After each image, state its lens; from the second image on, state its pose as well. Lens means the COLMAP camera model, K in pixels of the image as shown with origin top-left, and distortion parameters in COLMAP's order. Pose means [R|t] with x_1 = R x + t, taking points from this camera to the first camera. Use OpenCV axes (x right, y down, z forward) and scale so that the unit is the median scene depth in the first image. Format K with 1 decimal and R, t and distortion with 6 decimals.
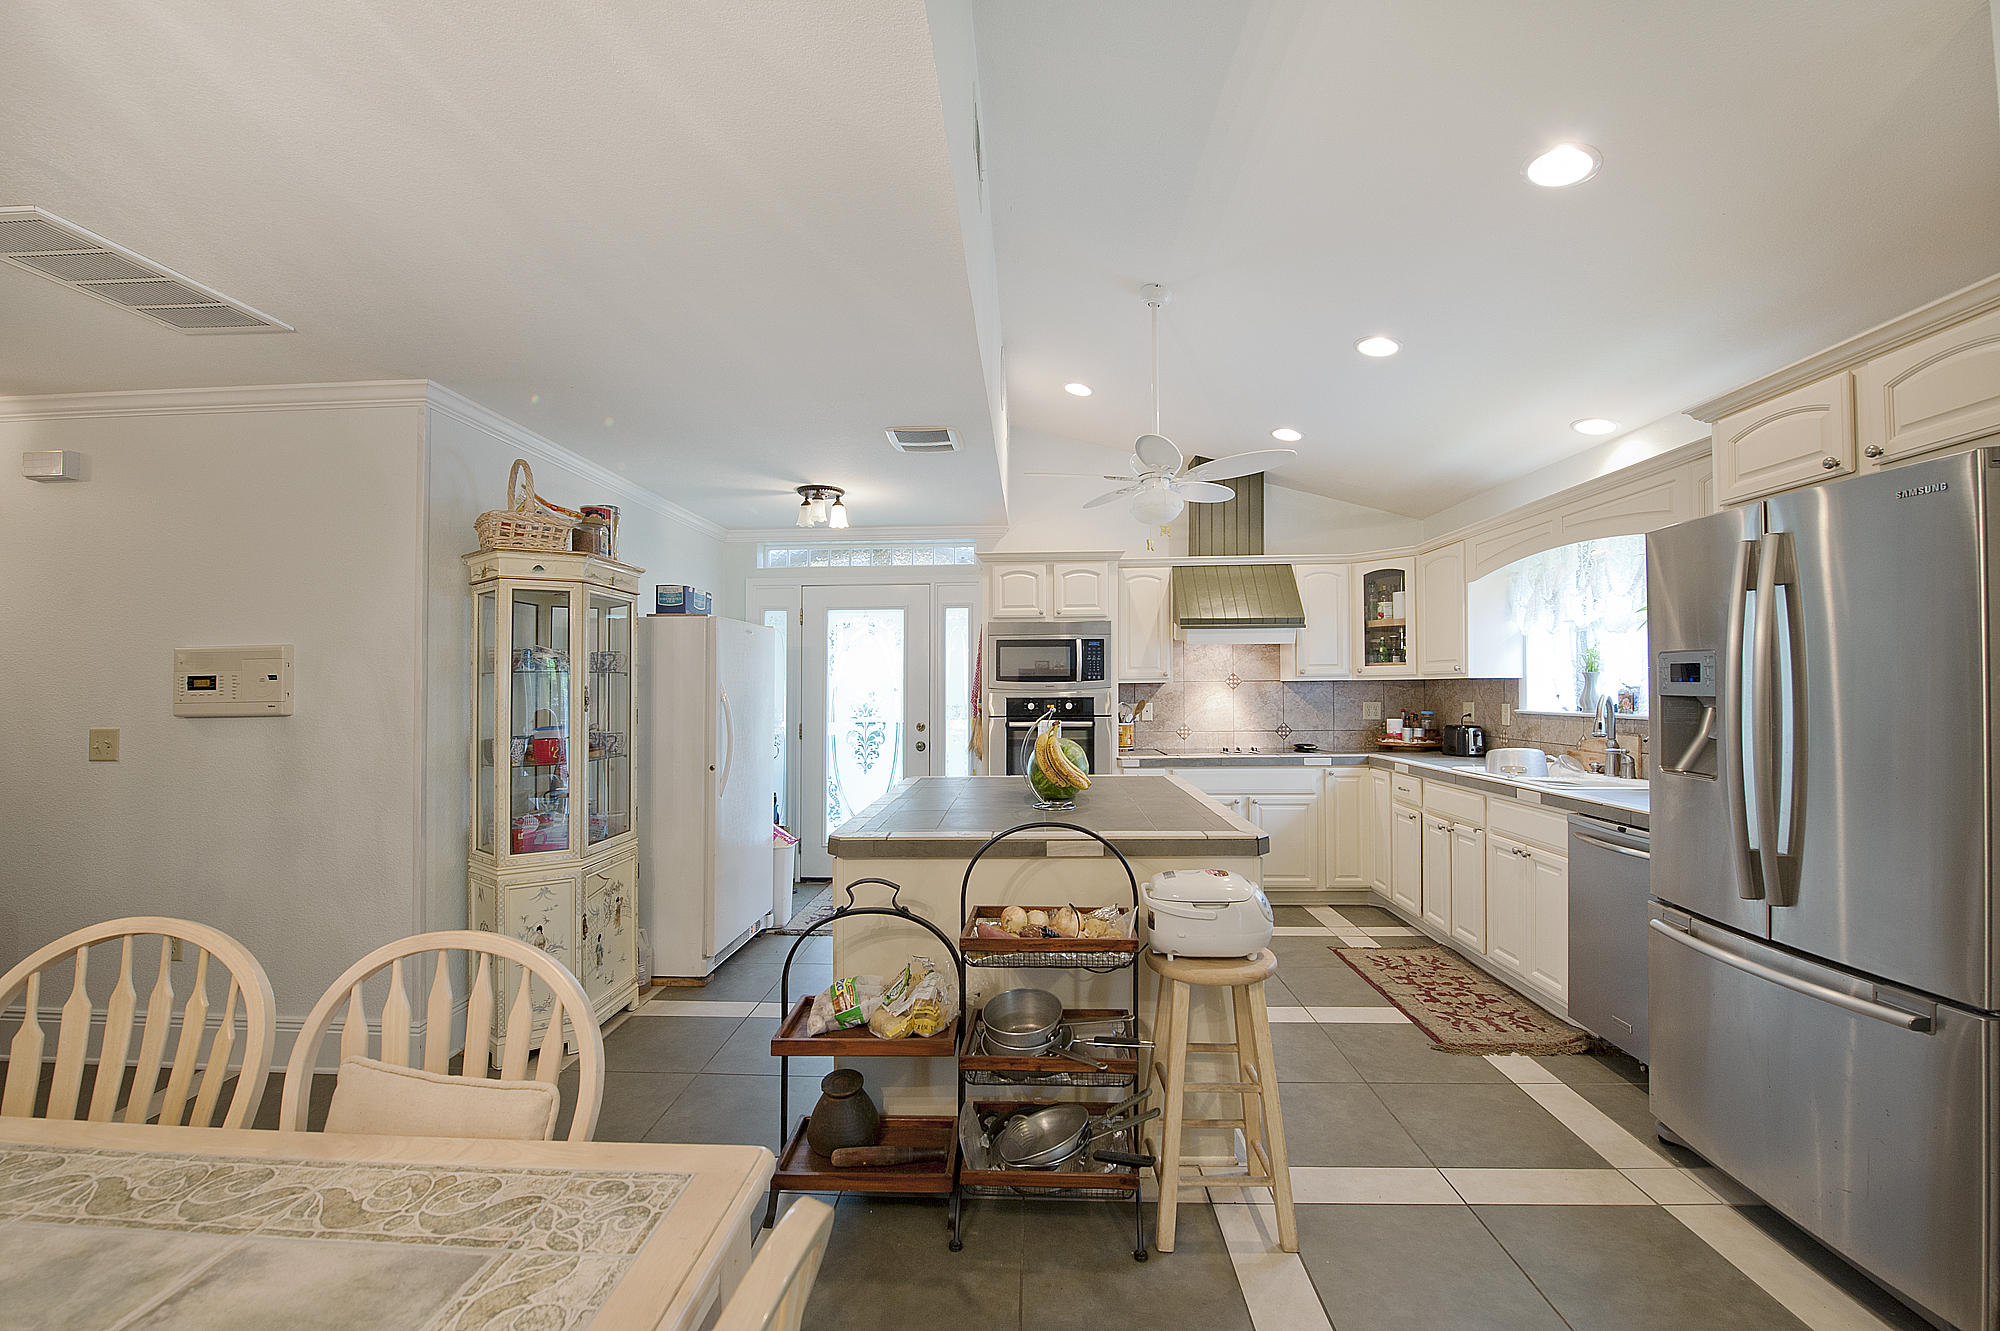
lens RADIAL K [[812.0, 0, 992.7], [0, 812.0, 663.7], [0, 0, 1]] dist [-0.013926, 0.000420]
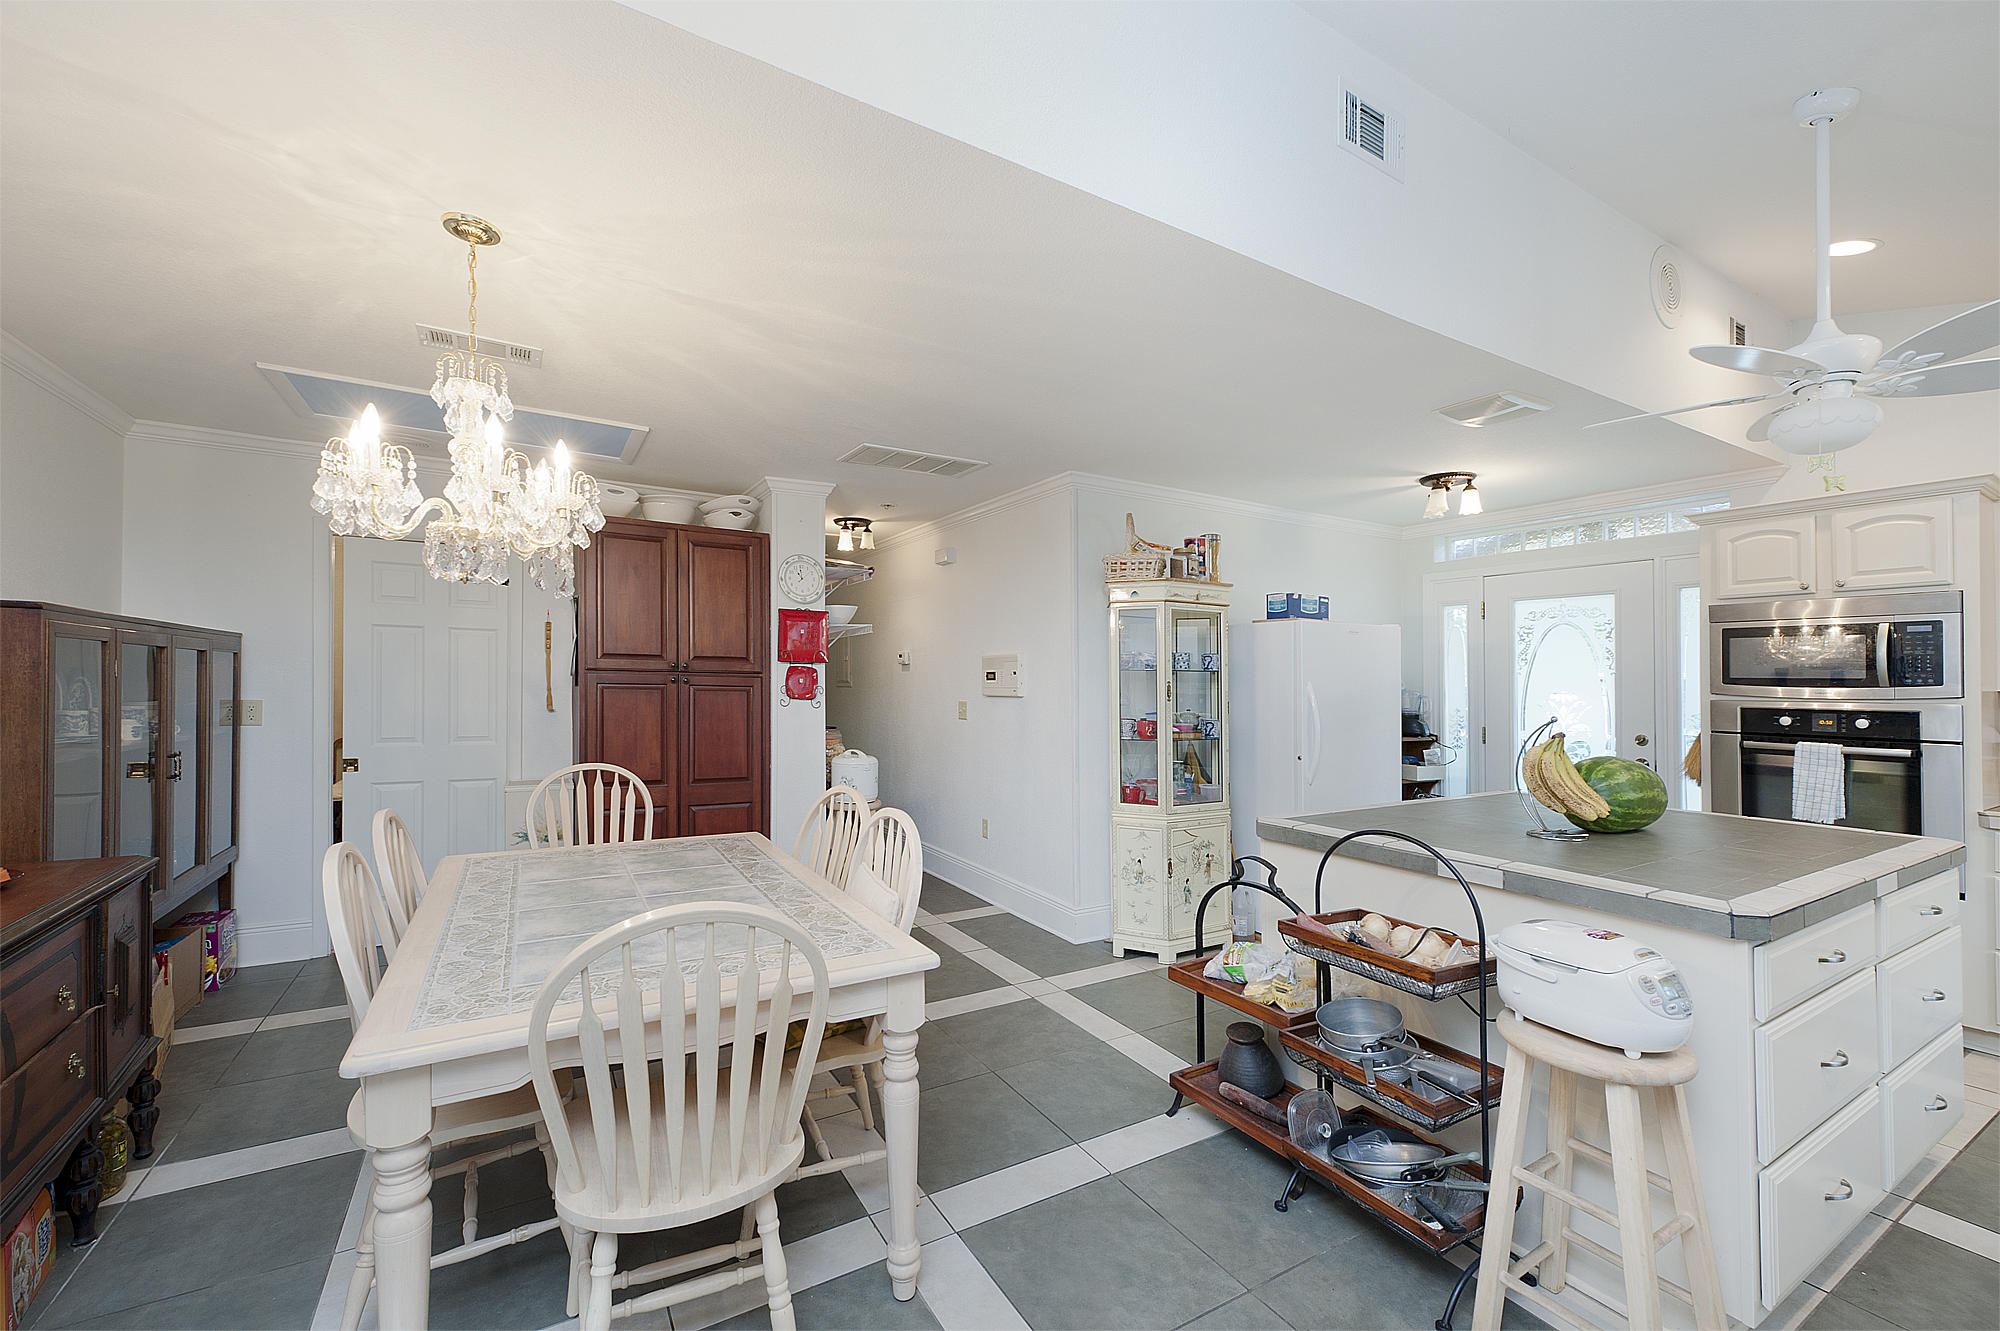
lens RADIAL K [[812.0, 0, 995.4], [0, 812.0, 681.3], [0, 0, 1]] dist [-0.013926, 0.000420]
pose [[0.535398, 0.014203, -0.844481, 0.265596], [0.005842, 0.999772, 0.020519, -0.000290], [0.844580, -0.015919, 0.535193, 0.047446]]
